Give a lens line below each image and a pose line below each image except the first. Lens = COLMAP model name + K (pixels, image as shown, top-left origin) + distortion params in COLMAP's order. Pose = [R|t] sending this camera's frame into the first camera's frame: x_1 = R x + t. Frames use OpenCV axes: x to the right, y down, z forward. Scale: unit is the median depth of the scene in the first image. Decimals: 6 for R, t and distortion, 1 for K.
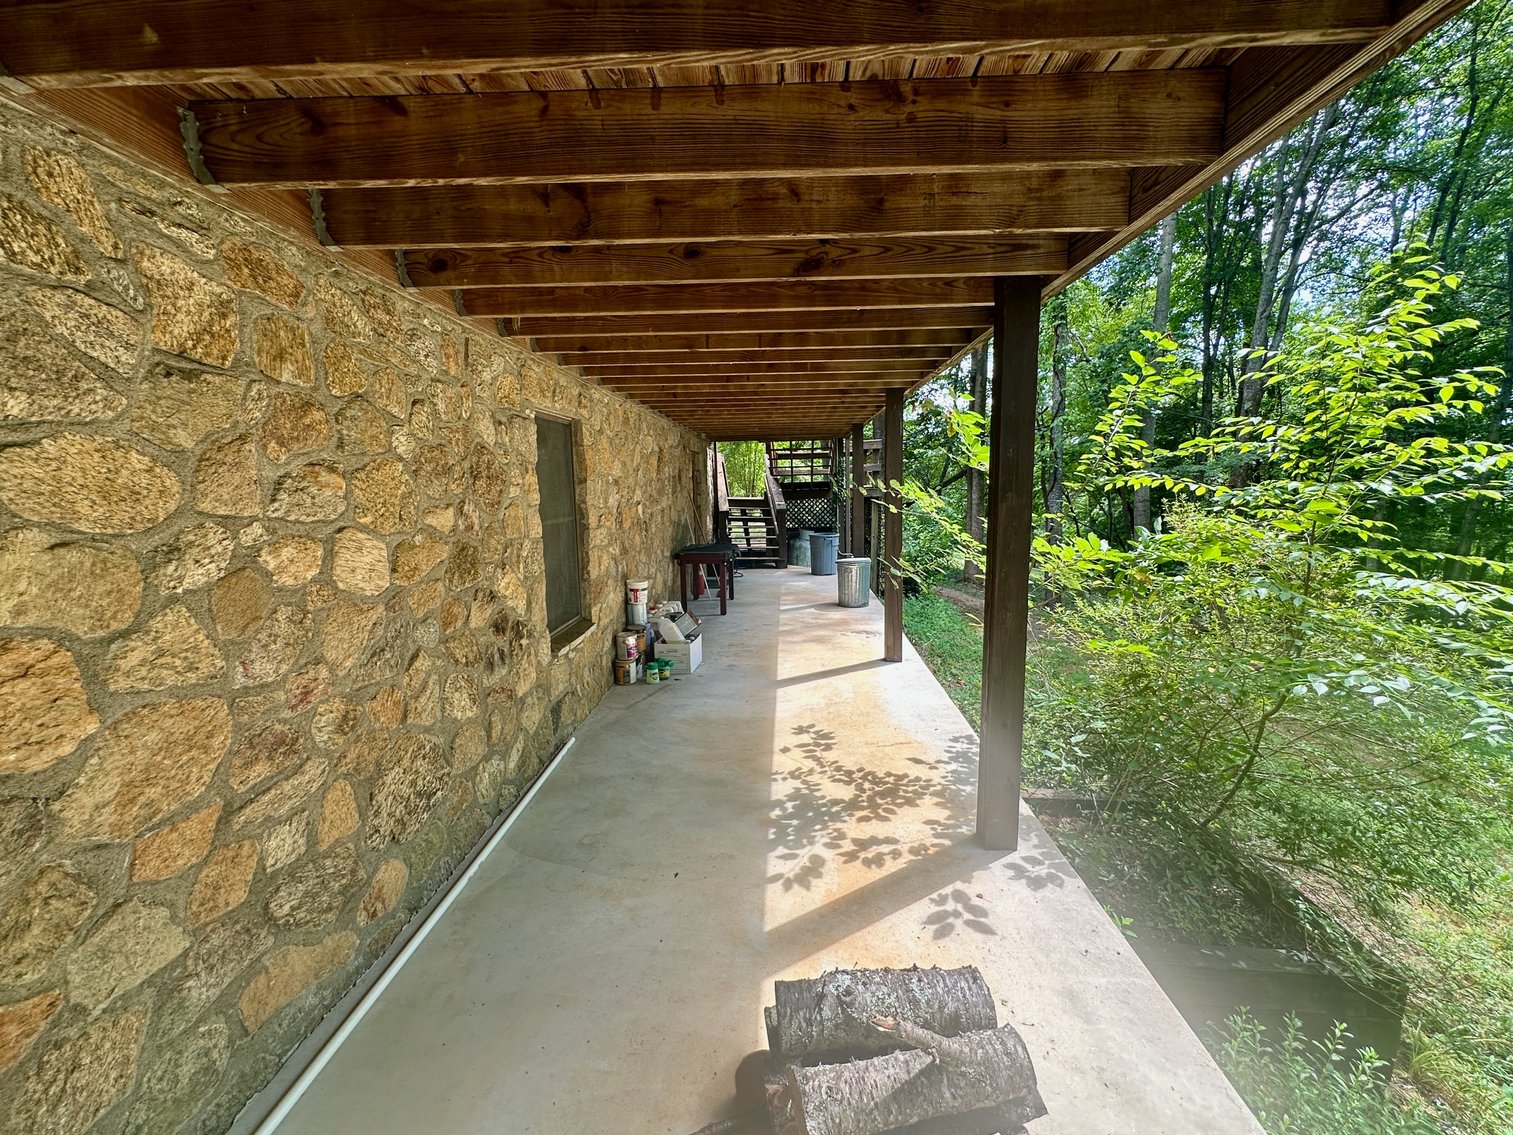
lens RADIAL K [[607.8, 0, 749.7], [0, 607.8, 565.8], [0, 0, 1]] dist [-0.002742, 0.000390]
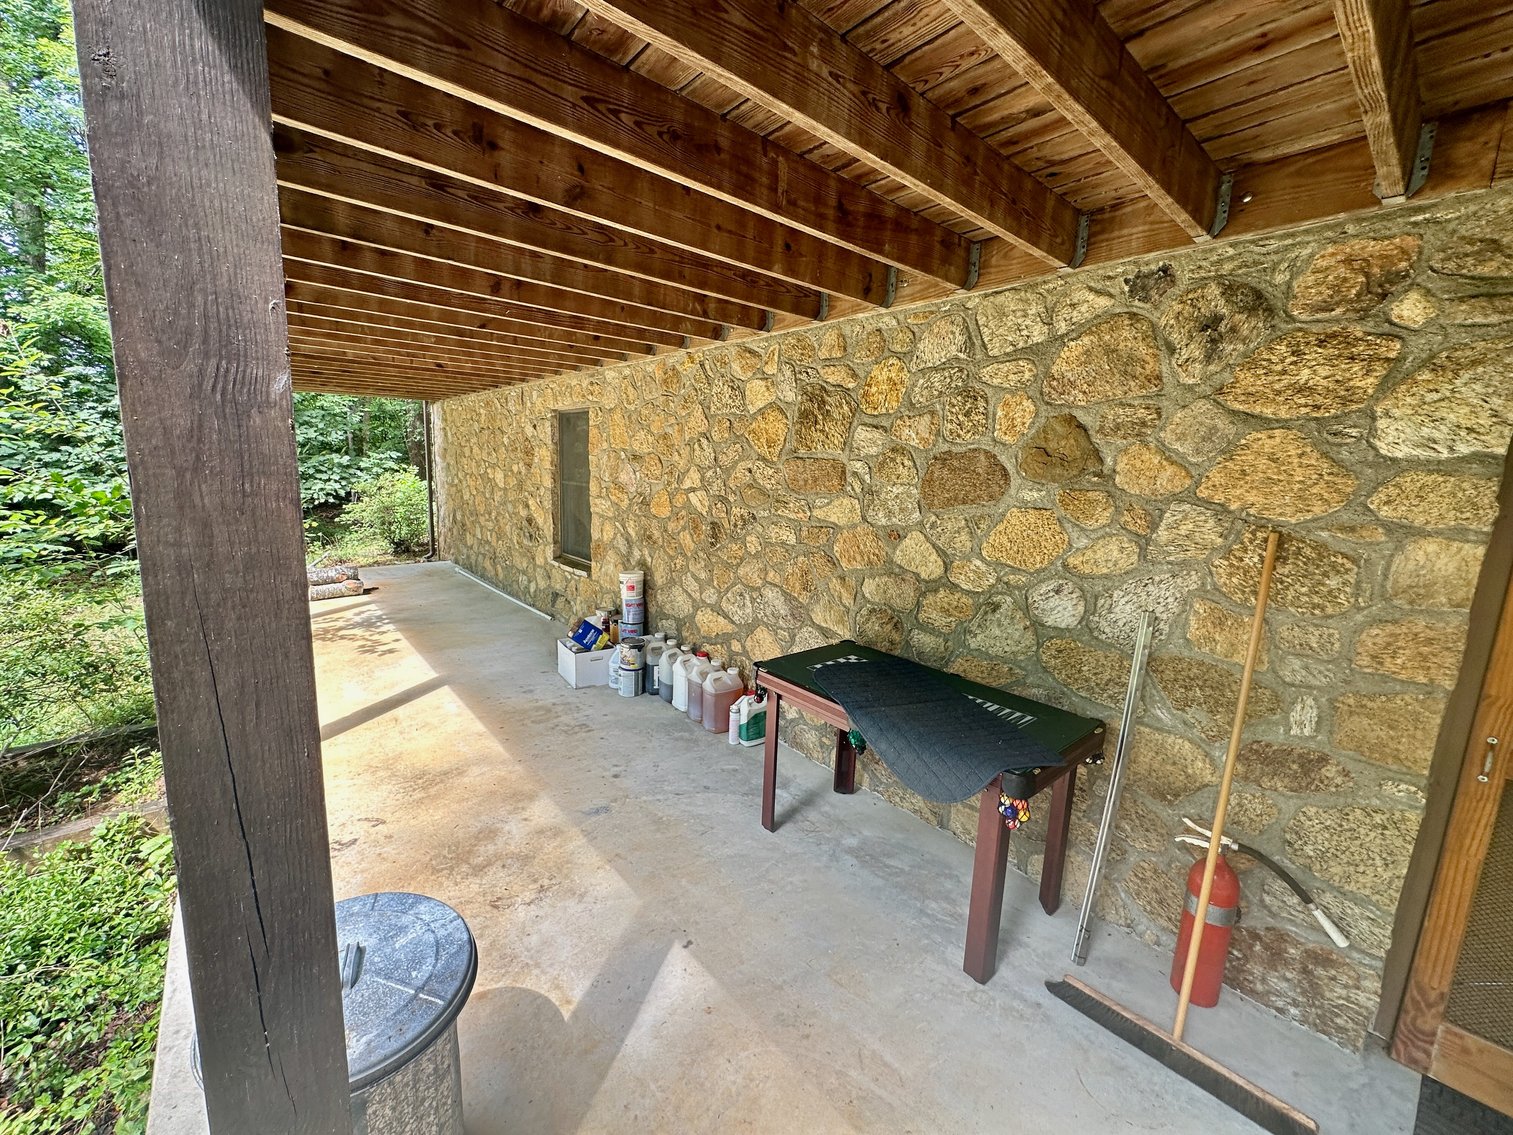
lens RADIAL K [[607.8, 0, 749.7], [0, 607.8, 565.8], [0, 0, 1]] dist [-0.002742, 0.000390]
pose [[-0.724452, 0.100147, -0.682012, 0.426673], [-0.119162, 0.956300, 0.267002, -0.354963], [0.678948, 0.274700, -0.680860, 2.573151]]
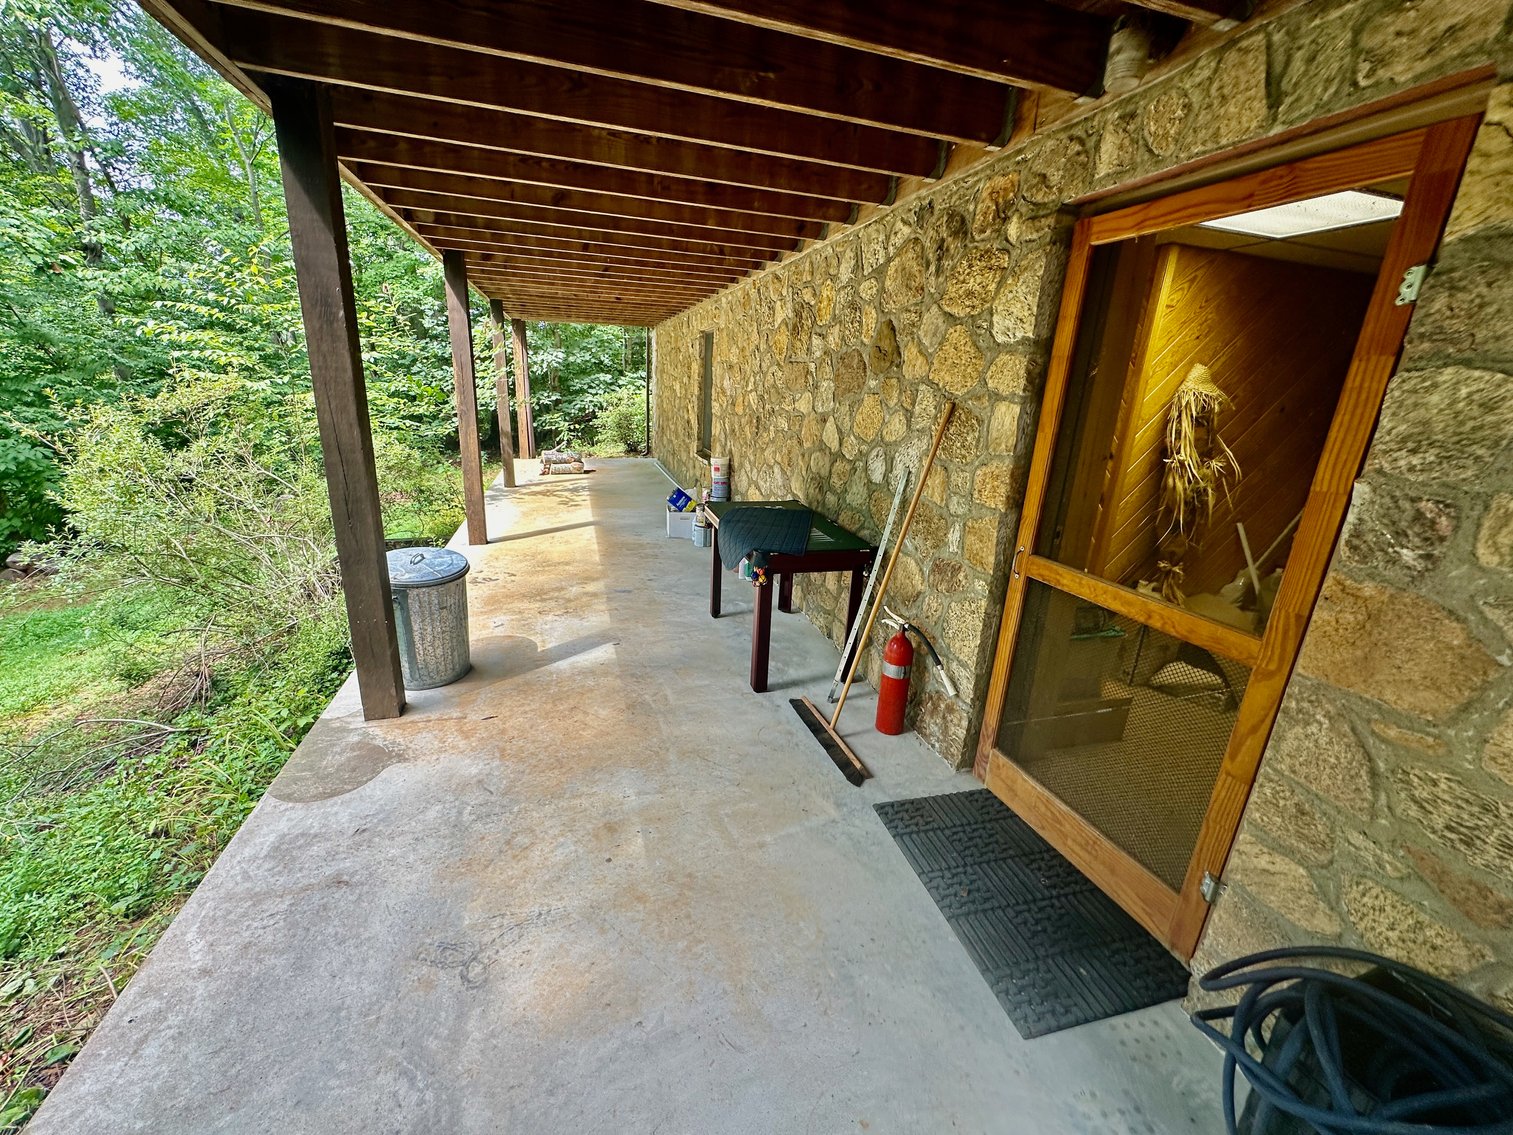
lens RADIAL K [[607.8, 0, 749.7], [0, 607.8, 565.8], [0, 0, 1]] dist [-0.002742, 0.000390]
pose [[-0.943470, 0.064006, -0.325220, 0.216786], [-0.080806, 0.907158, 0.412957, -0.398944], [0.321458, 0.415893, -0.850704, 3.120649]]
